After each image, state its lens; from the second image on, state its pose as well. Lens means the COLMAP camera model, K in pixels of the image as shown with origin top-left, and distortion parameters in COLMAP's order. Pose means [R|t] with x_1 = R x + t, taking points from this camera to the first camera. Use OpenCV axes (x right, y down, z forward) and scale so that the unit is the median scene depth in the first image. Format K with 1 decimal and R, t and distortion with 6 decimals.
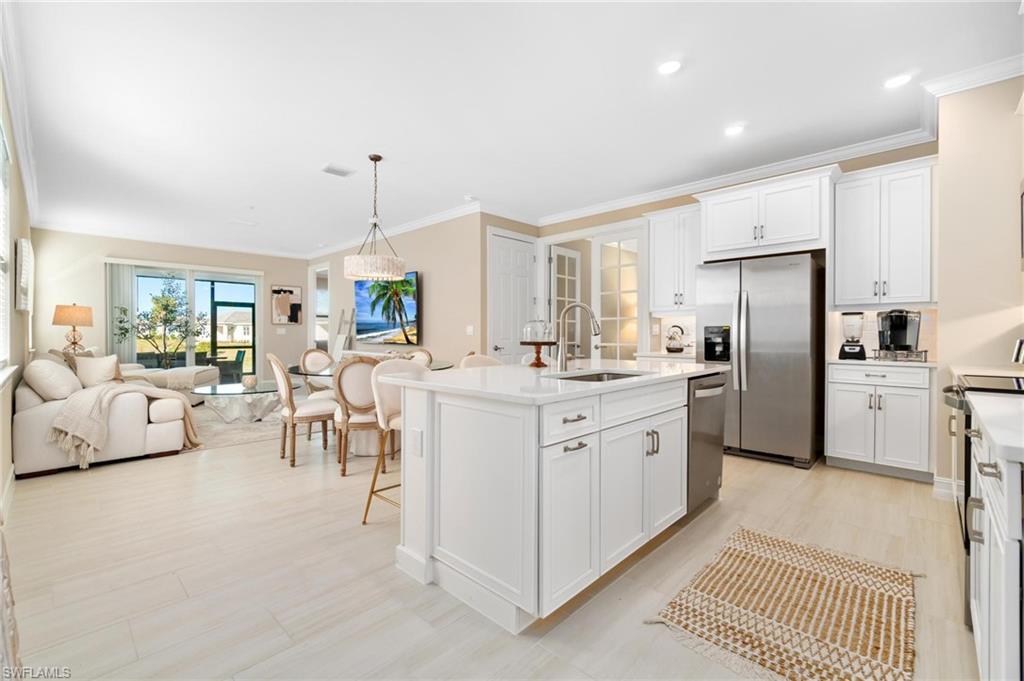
lens RADIAL K [[434.3, 0, 512.0], [0, 434.3, 340.5], [0, 0, 1]] dist [-0.012268, 0.000097]
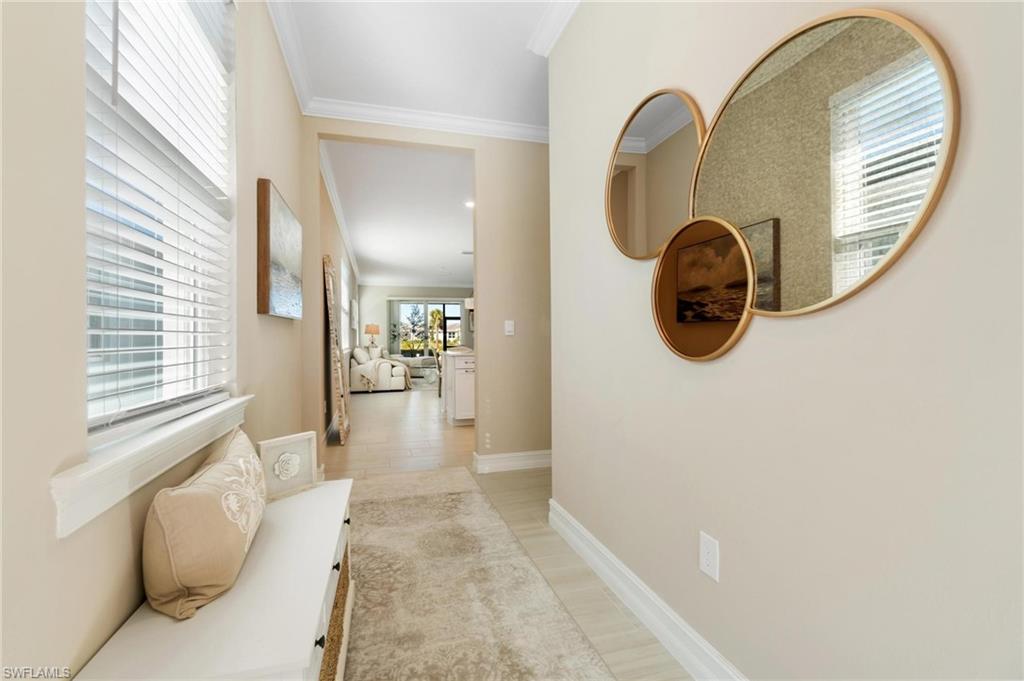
lens RADIAL K [[450.7, 0, 510.8], [0, 450.7, 344.9], [0, 0, 1]] dist [0.000050, 0.000168]
pose [[0.862987, 0.000139, -0.505226, 0.889768], [0.000258, 1.000000, 0.000717, 0.021417], [0.505225, -0.000749, 0.862987, -0.731510]]
